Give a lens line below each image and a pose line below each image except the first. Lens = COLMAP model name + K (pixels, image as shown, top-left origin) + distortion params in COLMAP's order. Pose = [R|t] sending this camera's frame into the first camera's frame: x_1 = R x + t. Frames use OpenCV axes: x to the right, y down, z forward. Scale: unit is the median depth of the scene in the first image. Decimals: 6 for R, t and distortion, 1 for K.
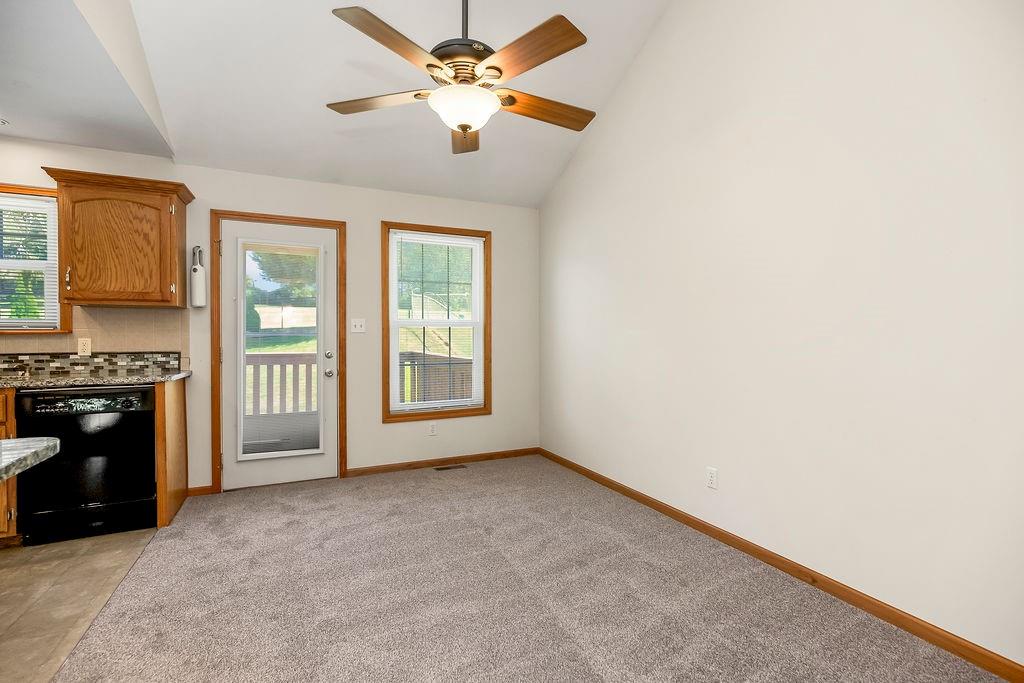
lens RADIAL K [[475.0, 0, 527.7], [0, 475.0, 337.5], [0, 0, 1]] dist [-0.008374, 0.002013]
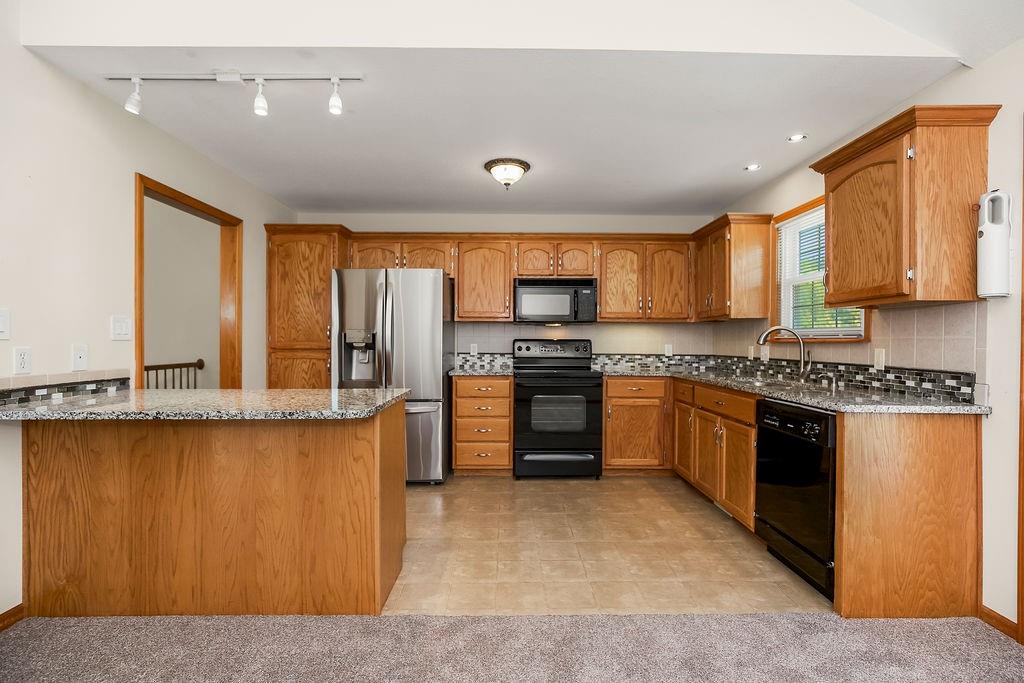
lens RADIAL K [[475.0, 0, 509.9], [0, 475.0, 342.6], [0, 0, 1]] dist [-0.008374, 0.002013]
pose [[-0.432094, 0.003952, -0.901820, 0.076911], [-0.010769, 0.999896, 0.009542, -0.009616], [0.901764, 0.013835, -0.432007, 0.784748]]
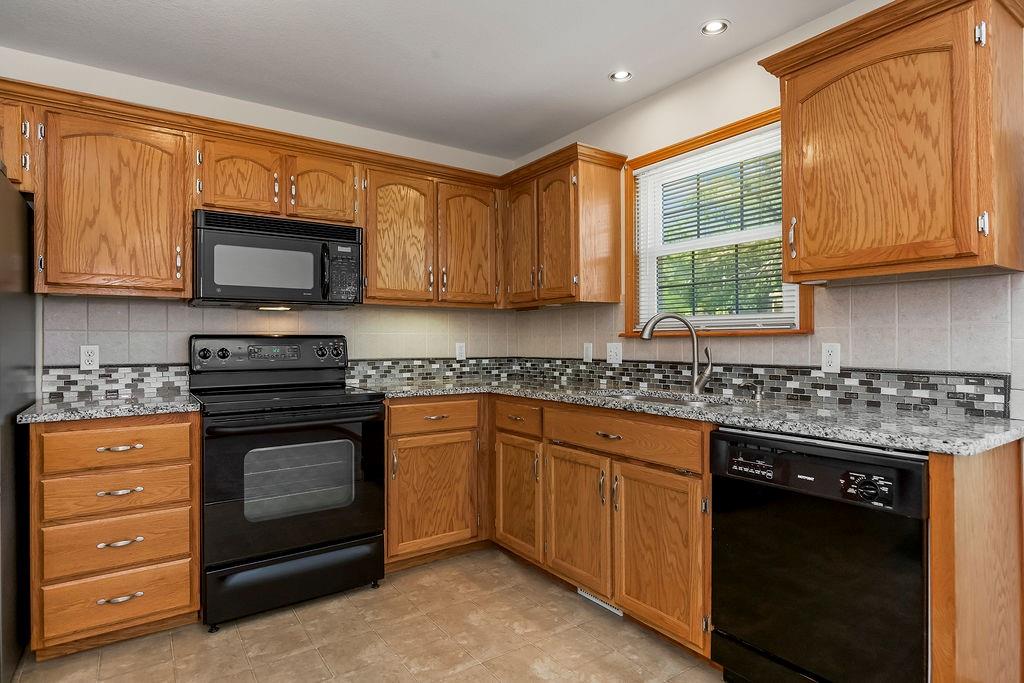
lens RADIAL K [[548.3, 0, 515.2], [0, 548.3, 337.8], [0, 0, 1]] dist [-0.005614, -0.001851]
pose [[0.159237, -0.003944, -0.987233, -0.343780], [-0.003112, 0.999985, -0.004497, -0.000034], [0.987236, 0.003788, 0.159222, 0.518629]]
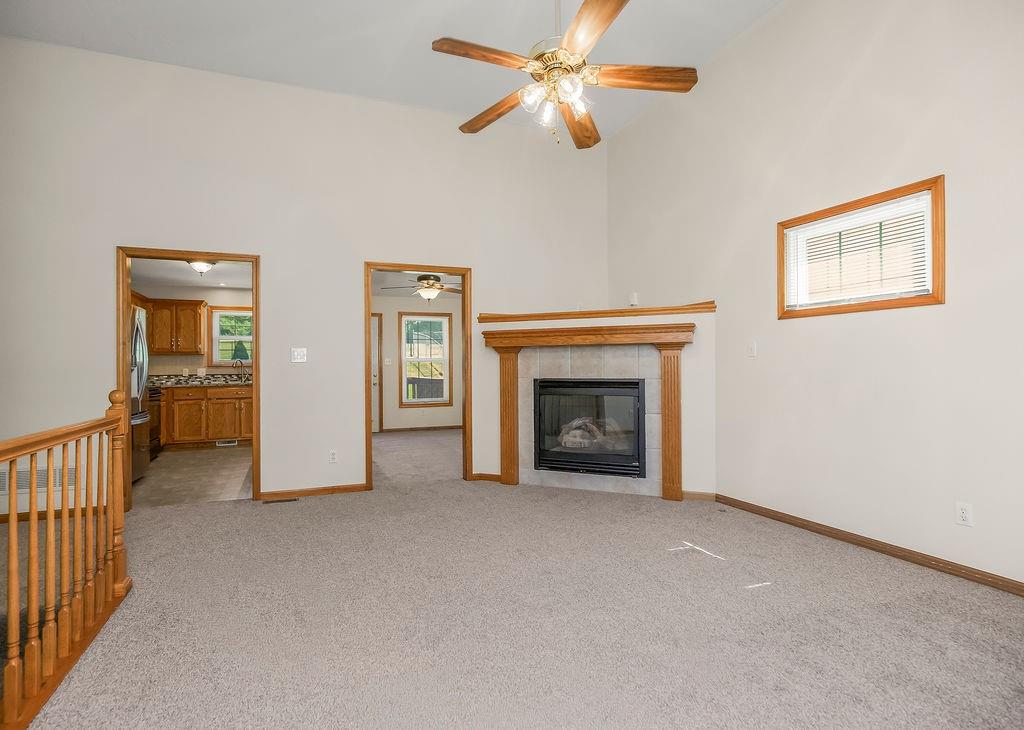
lens RADIAL K [[554.4, 0, 506.6], [0, 554.4, 365.3], [0, 0, 1]] dist [-0.019701, -0.000328]
pose [[0.996711, -0.004186, -0.080927, 0.465259], [0.003312, 0.999935, -0.010931, 0.023224], [0.080968, 0.010627, 0.996660, -1.774207]]
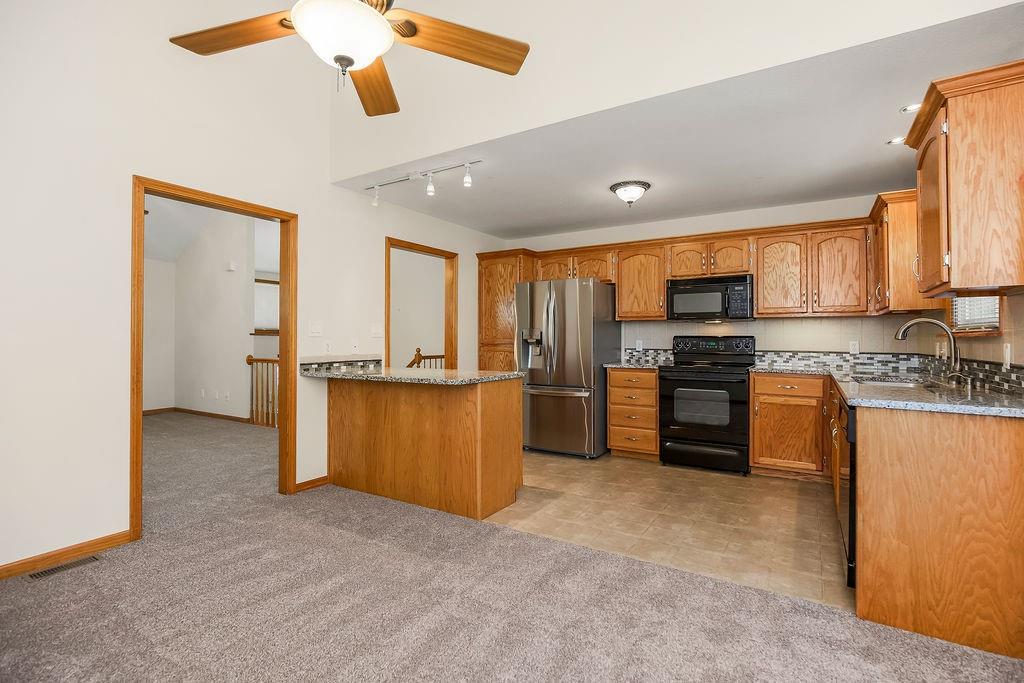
lens RADIAL K [[475.0, 0, 512.6], [0, 475.0, 332.3], [0, 0, 1]] dist [-0.008374, 0.002013]
pose [[-0.849747, -0.007374, -0.527140, 0.024961], [-0.004867, 0.999969, -0.006142, -0.006410], [0.527169, -0.002654, -0.849757, 1.215059]]
